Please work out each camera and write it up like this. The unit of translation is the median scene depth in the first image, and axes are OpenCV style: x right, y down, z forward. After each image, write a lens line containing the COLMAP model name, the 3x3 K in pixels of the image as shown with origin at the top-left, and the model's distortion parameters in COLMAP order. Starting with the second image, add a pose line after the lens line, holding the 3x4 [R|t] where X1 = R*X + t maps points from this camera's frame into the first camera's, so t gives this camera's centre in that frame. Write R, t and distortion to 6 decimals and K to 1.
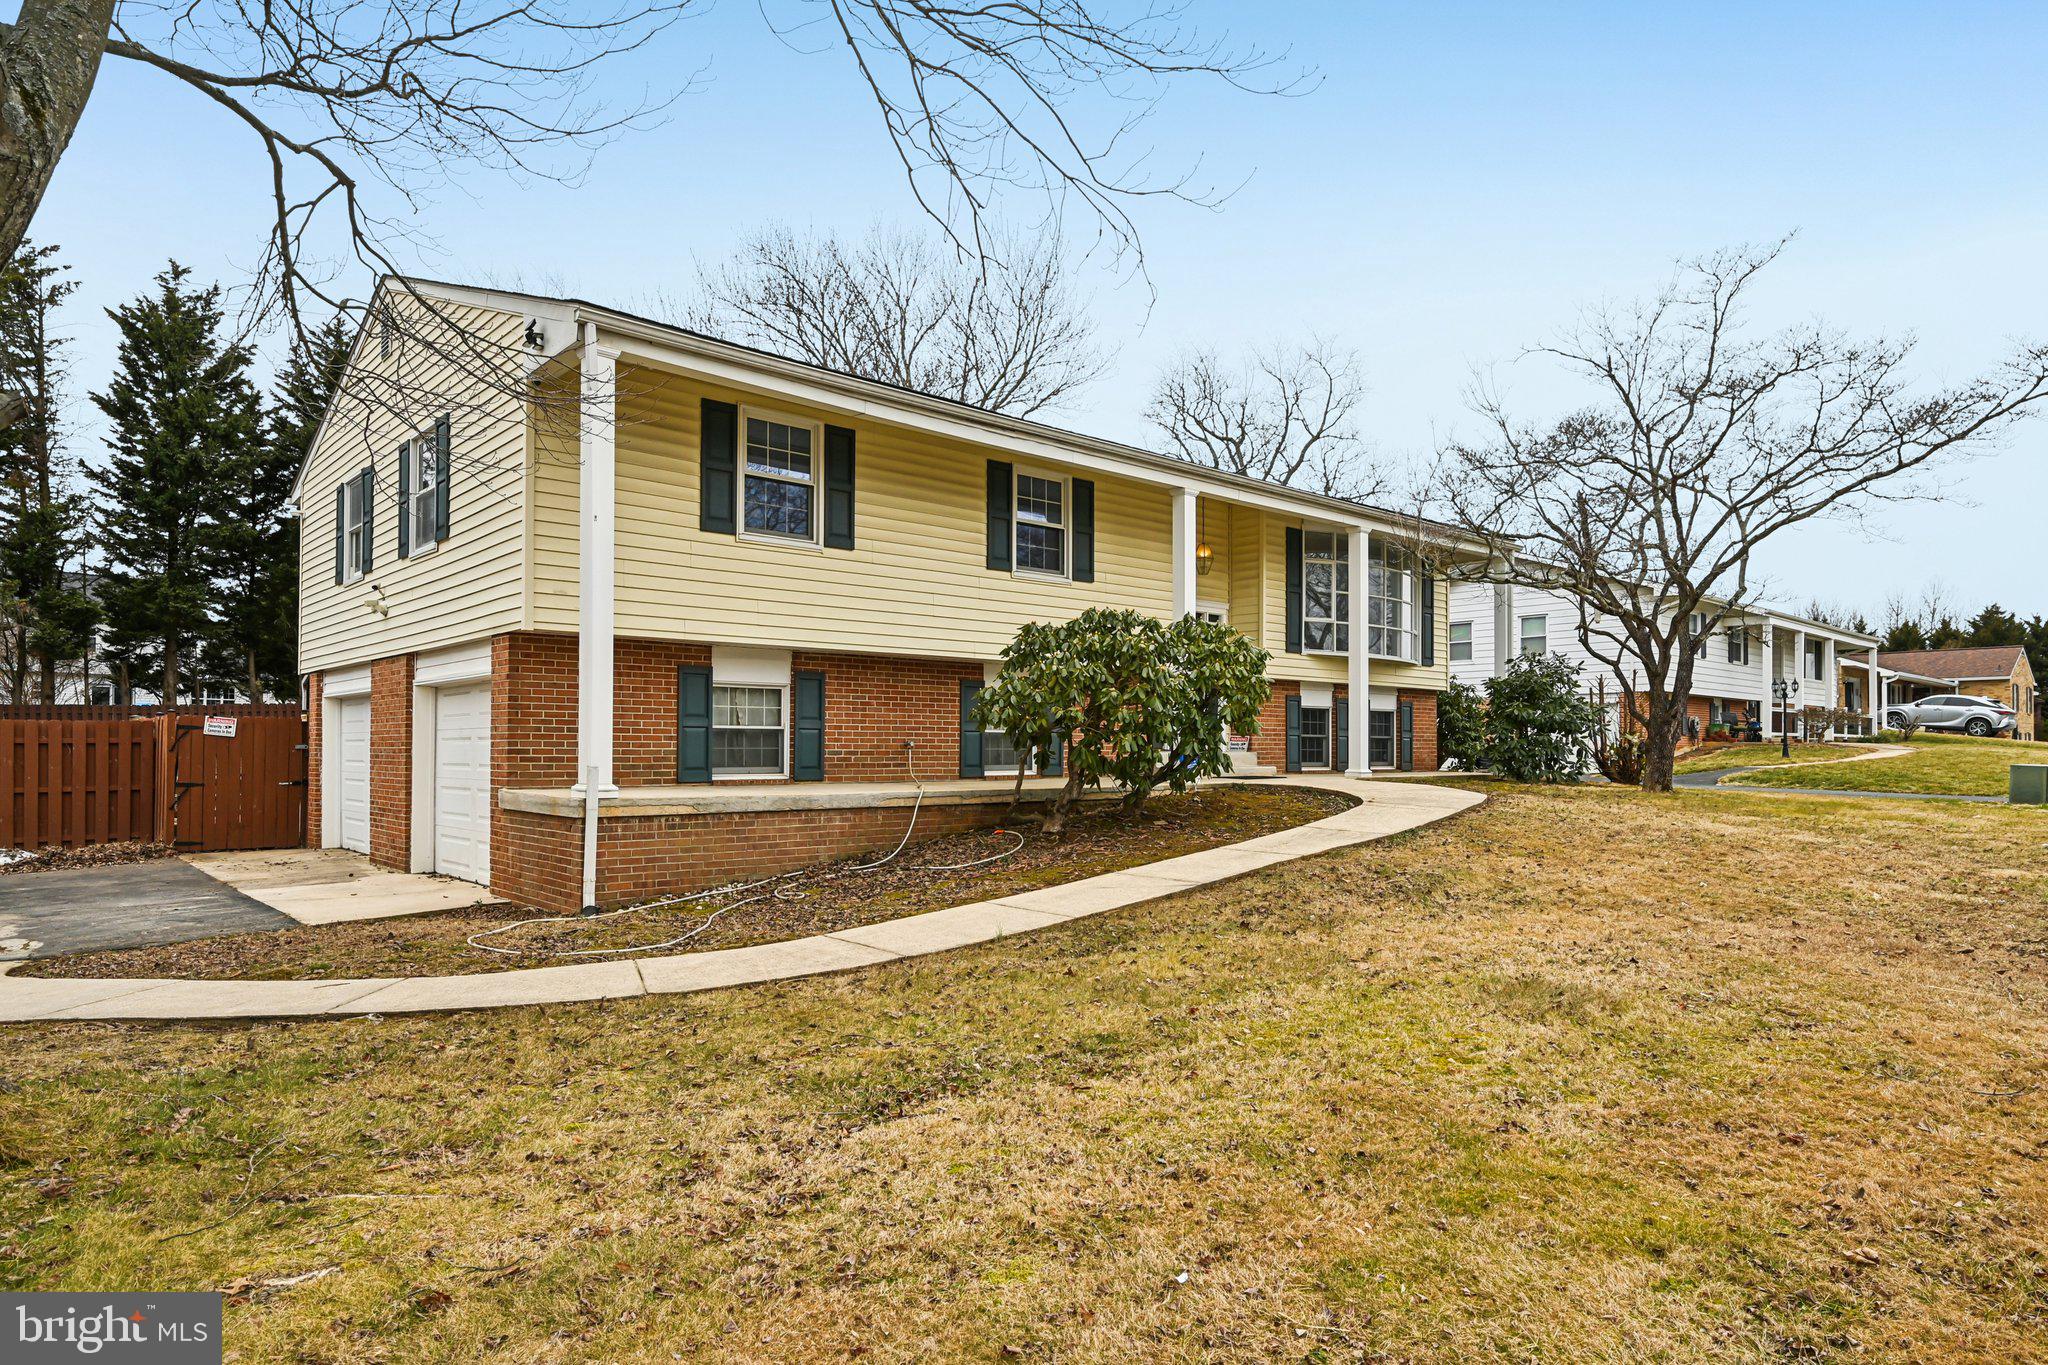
lens RADIAL K [[1187.1, 0, 1014.4], [0, 1187.1, 713.7], [0, 0, 1]] dist [-0.005290, 0.001975]
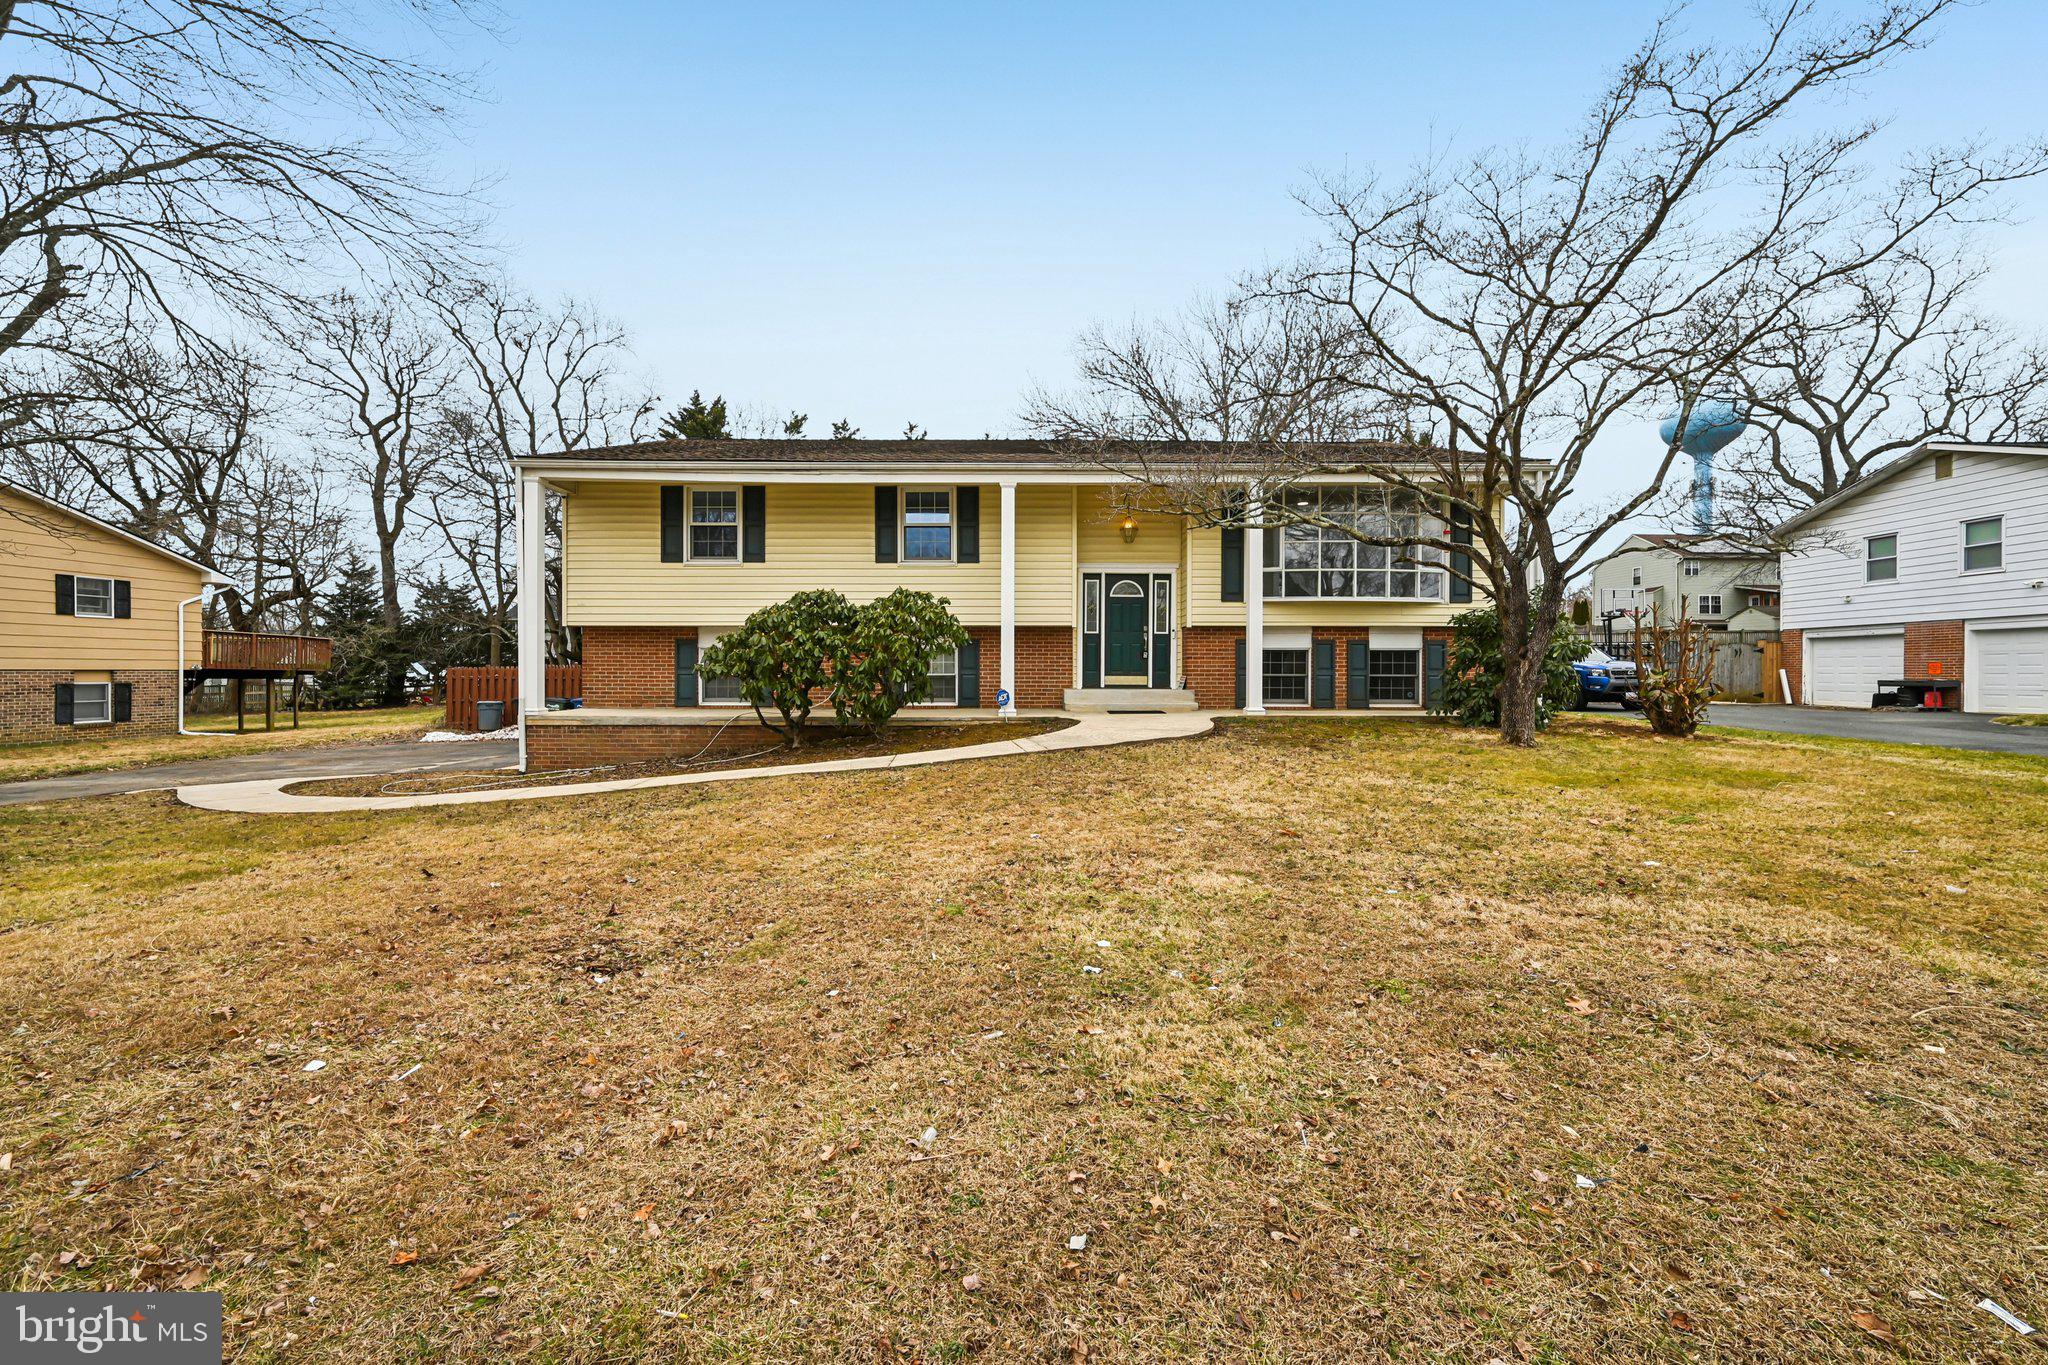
lens RADIAL K [[809.3, 0, 1037.8], [0, 809.3, 678.5], [0, 0, 1]] dist [-0.009042, 0.000546]
pose [[0.761315, -0.016234, -0.648179, 0.599084], [0.022713, 0.999741, 0.001639, 0.016072], [0.647984, -0.015969, 0.761486, 0.303255]]
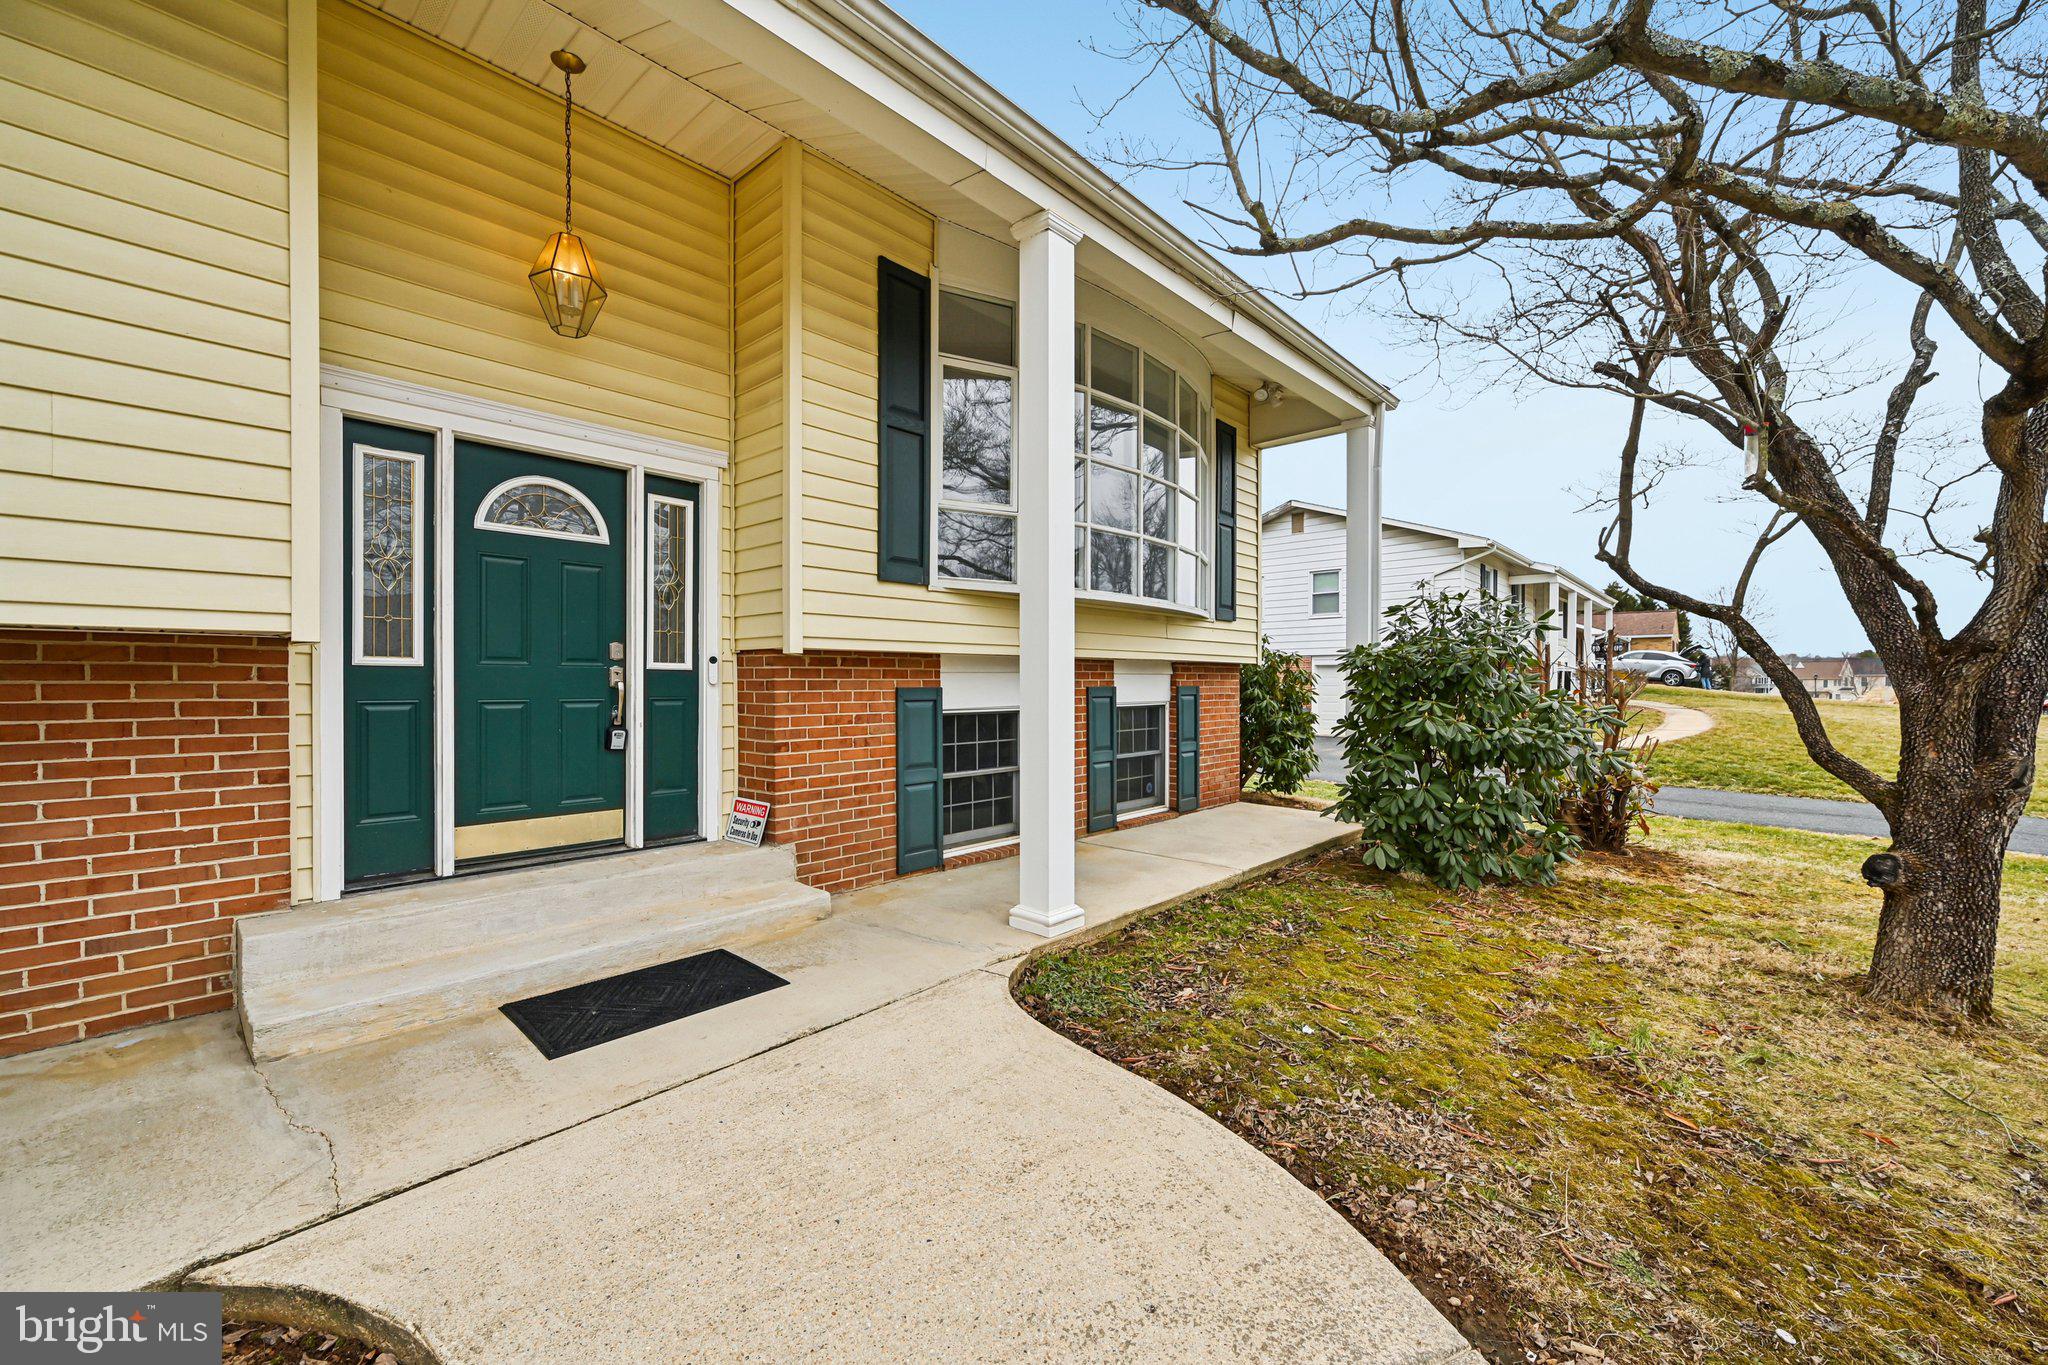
lens RADIAL K [[809.3, 0, 1044.5], [0, 809.3, 692.1], [0, 0, 1]] dist [-0.009042, 0.000546]
pose [[0.992293, -0.010586, 0.123464, 0.252459], [0.005509, 0.999128, 0.041393, -0.026922], [-0.123794, -0.040394, 0.991485, 0.736976]]
